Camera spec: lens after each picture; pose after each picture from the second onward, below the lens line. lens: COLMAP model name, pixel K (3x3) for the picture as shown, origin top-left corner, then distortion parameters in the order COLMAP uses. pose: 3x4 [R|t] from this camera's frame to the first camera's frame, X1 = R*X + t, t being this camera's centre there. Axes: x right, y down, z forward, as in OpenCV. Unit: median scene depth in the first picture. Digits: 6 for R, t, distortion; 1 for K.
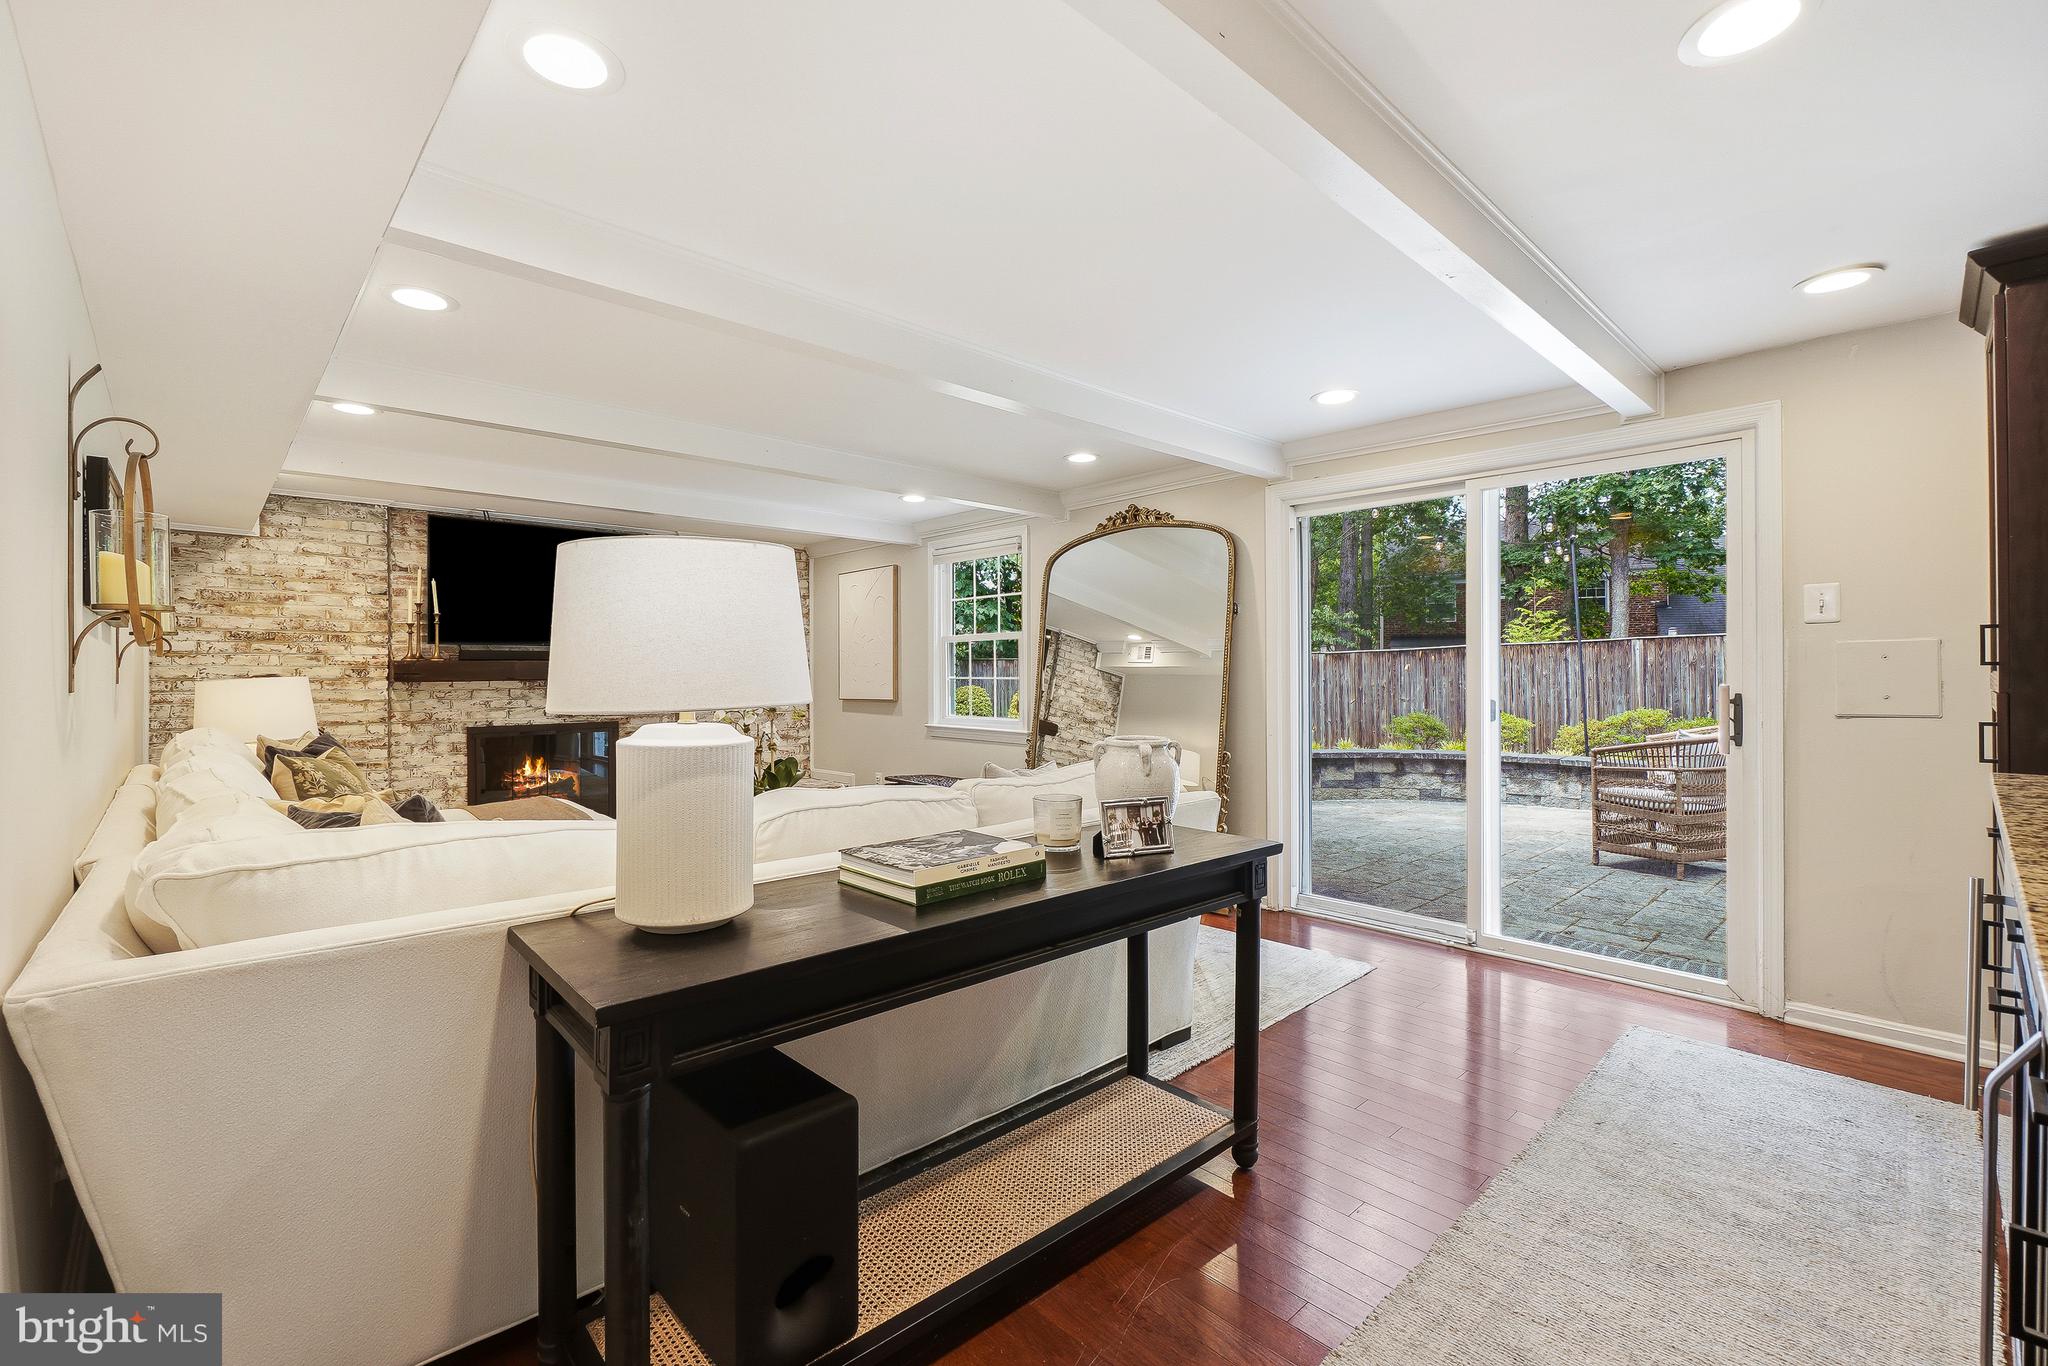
lens RADIAL K [[908.3, 0, 1026.9], [0, 908.3, 677.3], [0, 0, 1]] dist [0.009786, -0.004315]
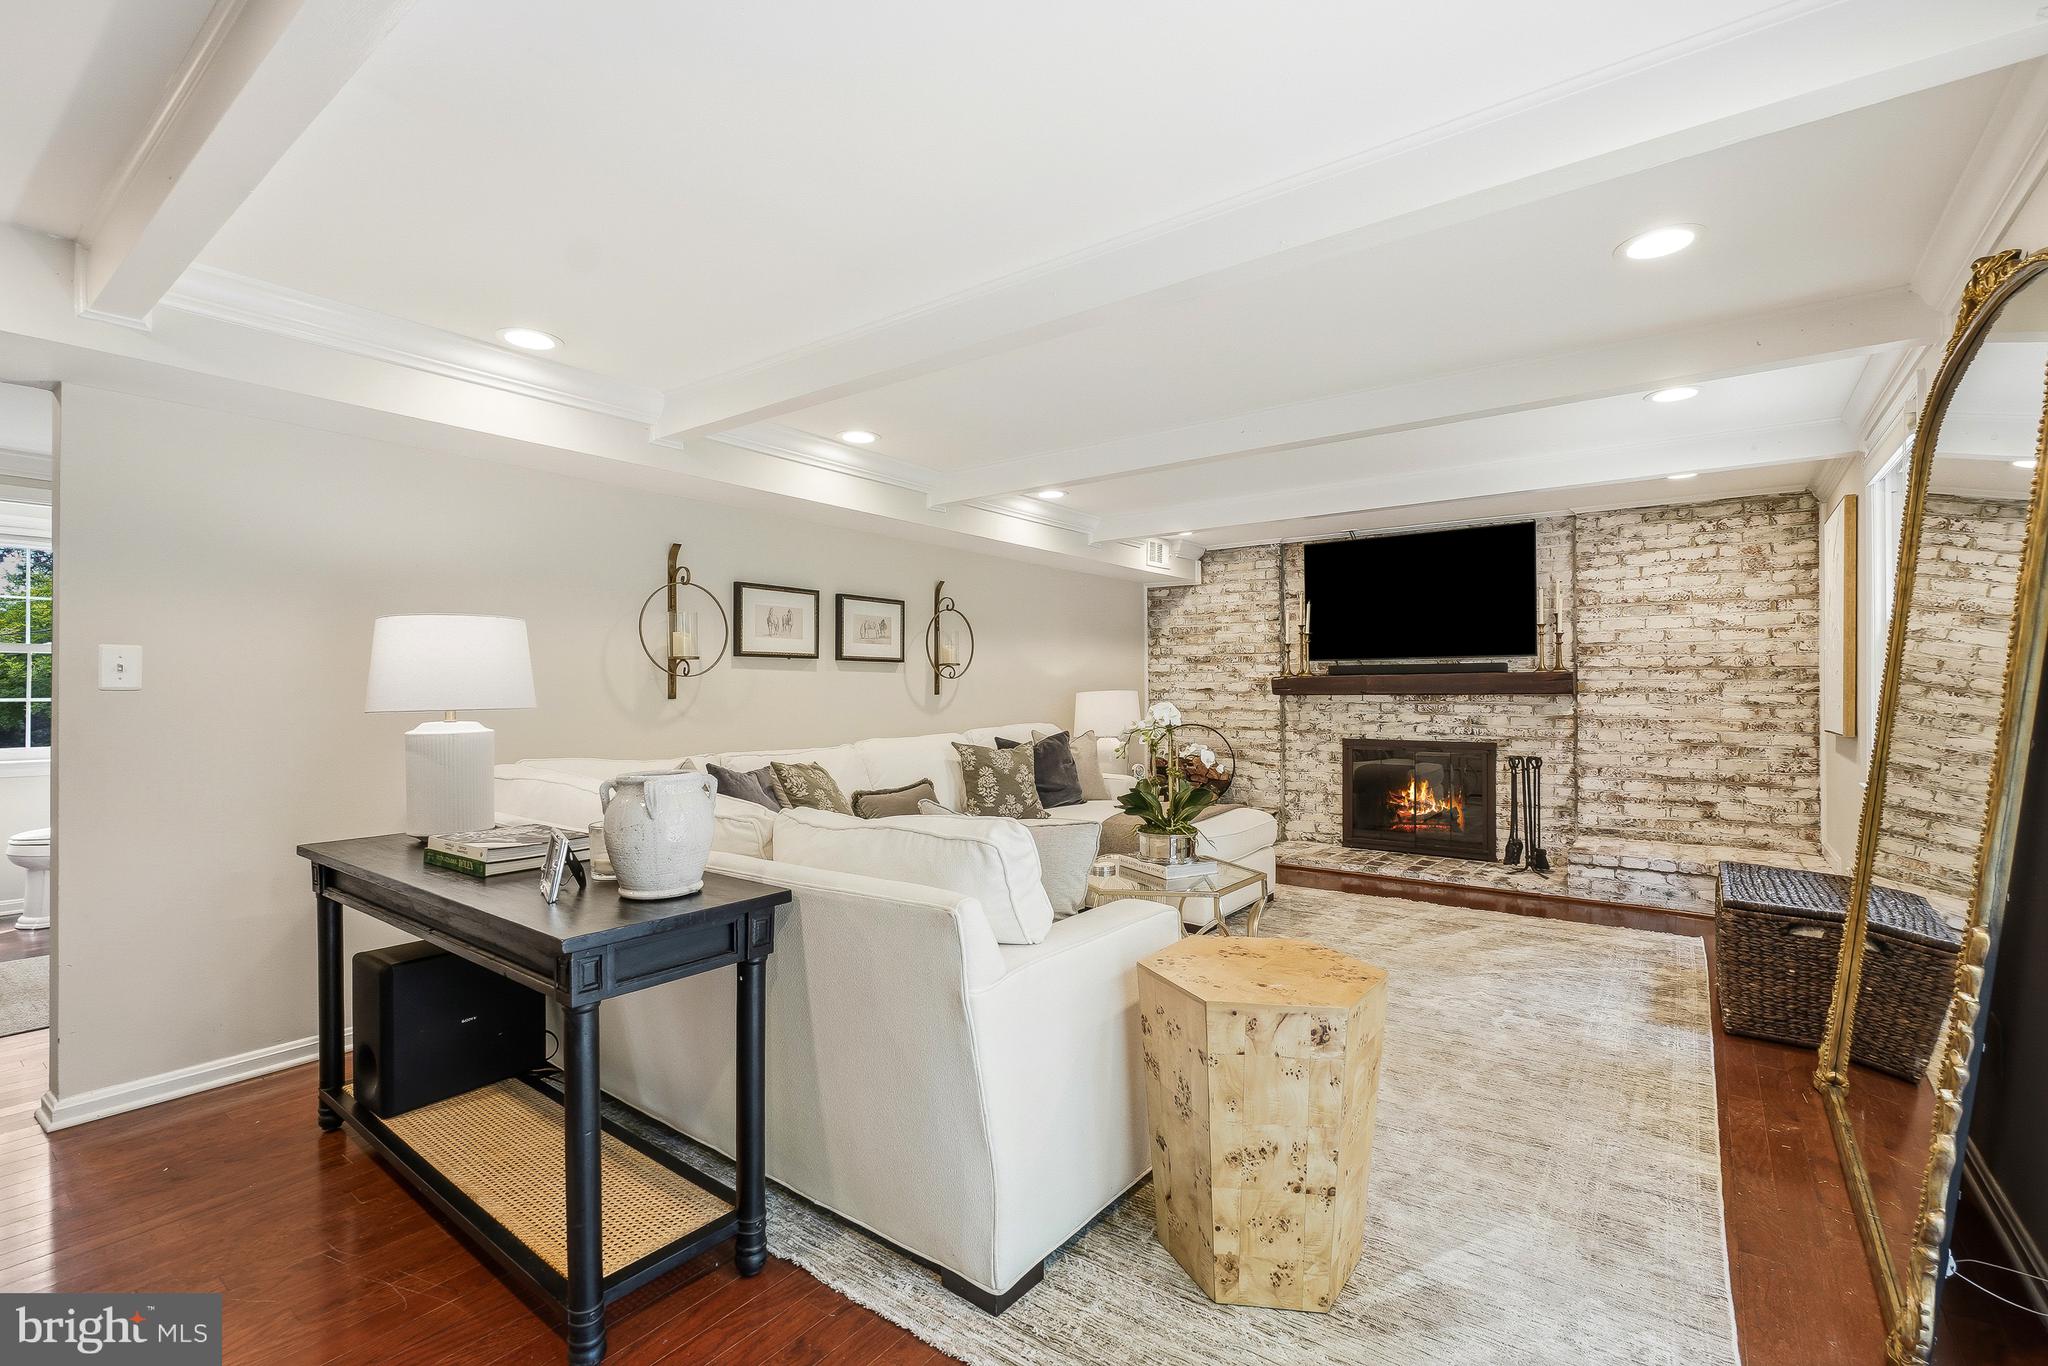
lens RADIAL K [[908.3, 0, 1020.4], [0, 908.3, 686.6], [0, 0, 1]] dist [0.009786, -0.004315]
pose [[0.170555, 0.000667, -0.985348, 0.383526], [-0.002182, 0.999998, 0.000300, -0.005207], [0.985346, 0.002098, 0.170556, 0.477982]]
